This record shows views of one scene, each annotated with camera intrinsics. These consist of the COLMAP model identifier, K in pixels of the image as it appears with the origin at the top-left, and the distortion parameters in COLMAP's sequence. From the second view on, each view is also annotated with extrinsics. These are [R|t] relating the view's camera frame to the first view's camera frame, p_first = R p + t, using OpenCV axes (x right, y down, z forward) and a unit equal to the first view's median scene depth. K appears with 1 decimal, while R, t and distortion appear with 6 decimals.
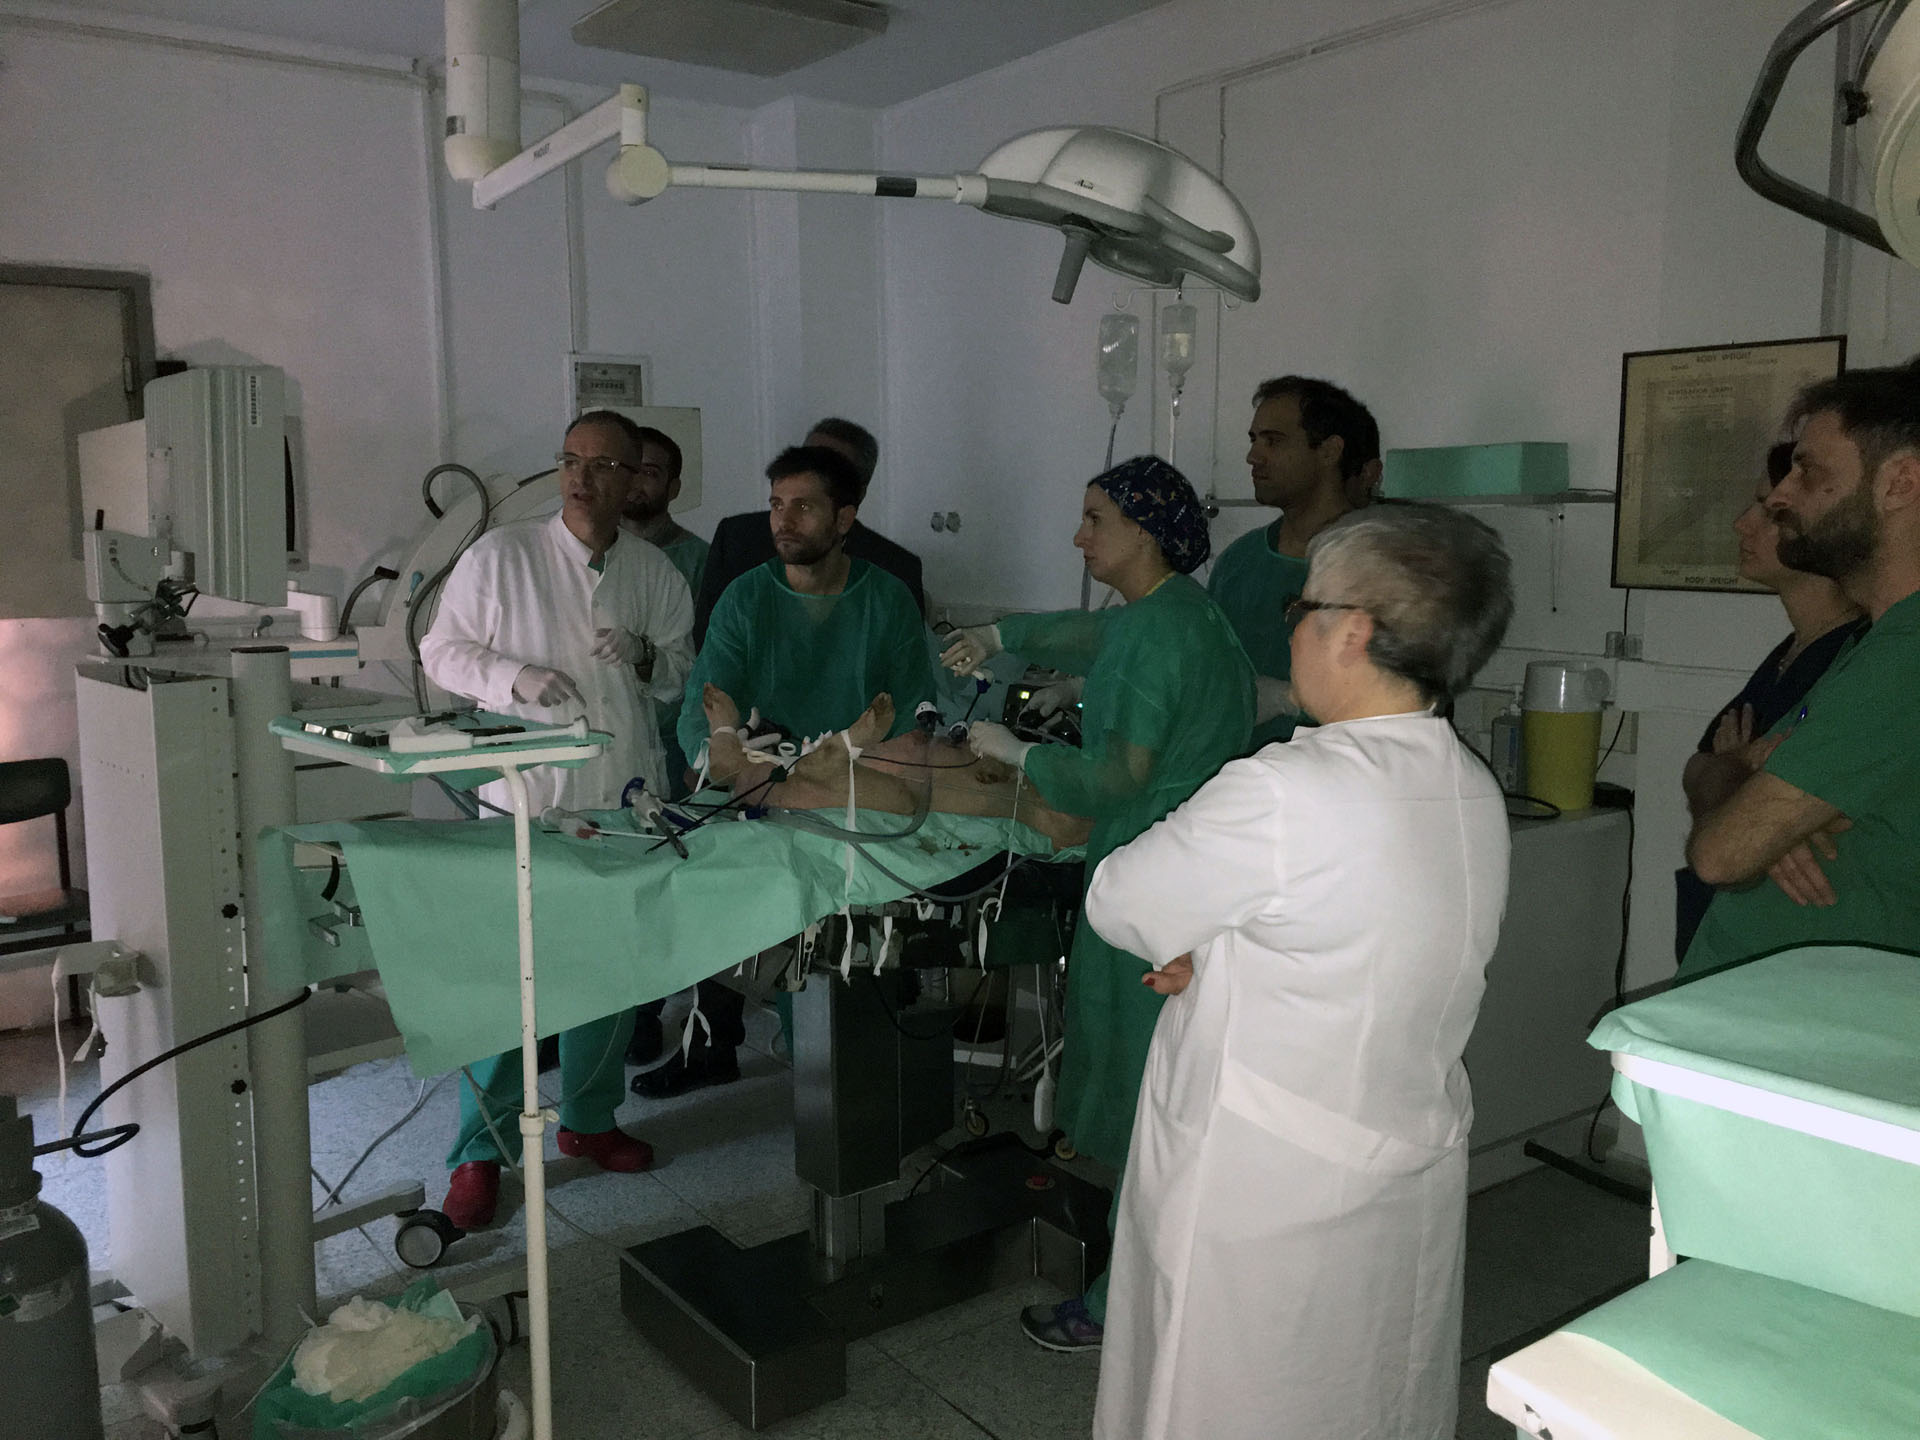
lens RADIAL K [[1625.0, 0, 962.2], [0, 1625.0, 728.8], [0, 0, 1]] dist [-0.005041, -0.005858]
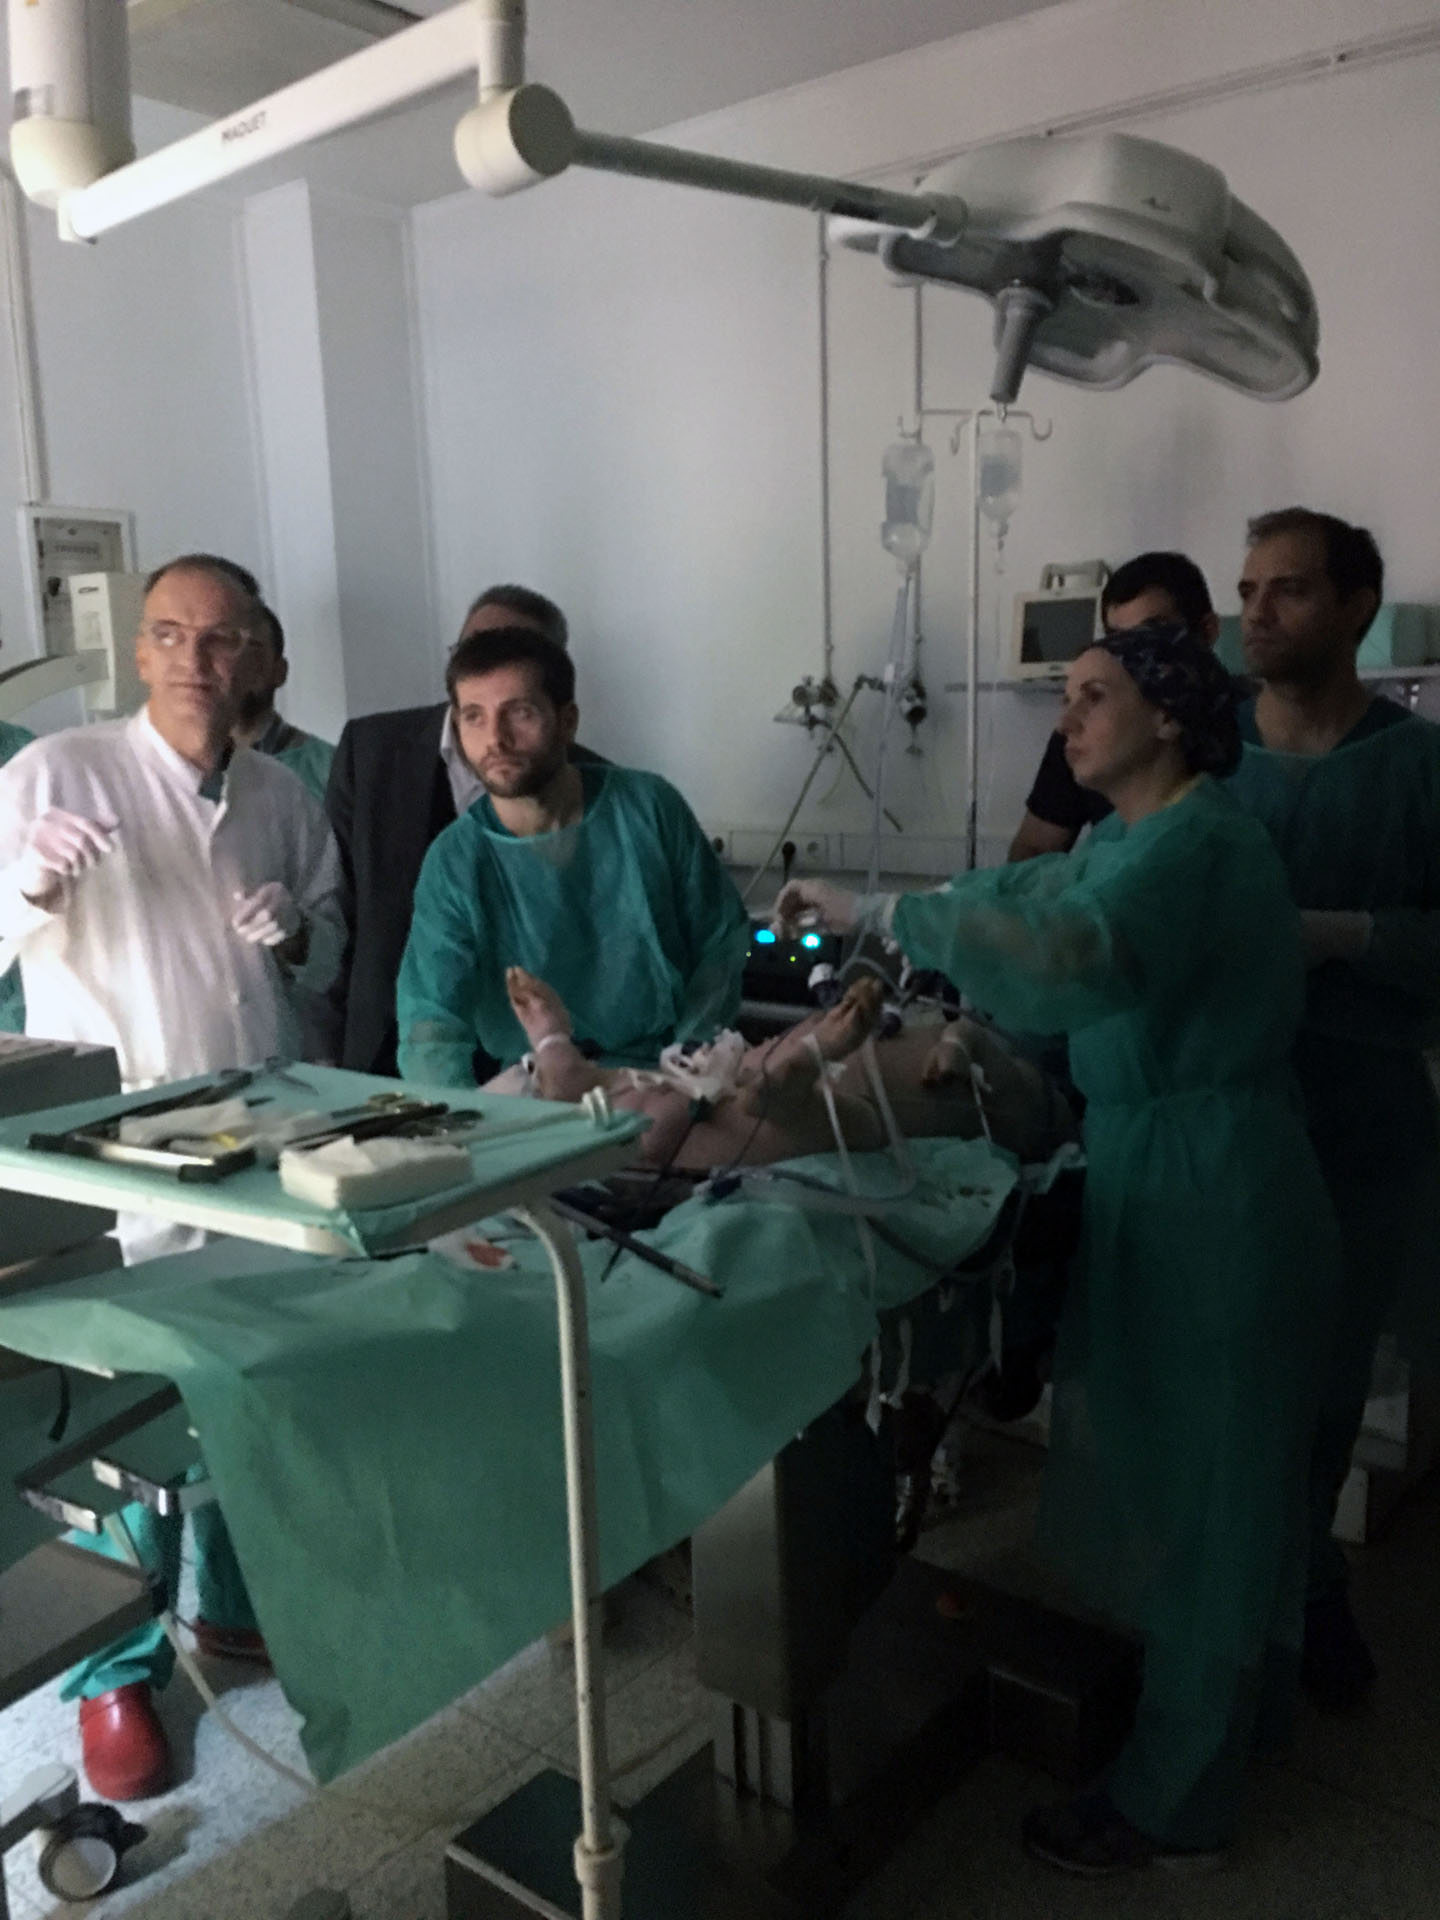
lens RADIAL K [[1625.0, 0, 717.9], [0, 1625.0, 944.8], [0, 0, 1]] dist [-0.005041, -0.005858]
pose [[0.966863, -0.057424, 0.248754, -0.225324], [0.053467, 0.998313, 0.022640, -0.044982], [-0.249634, -0.008589, 0.968302, 0.316512]]
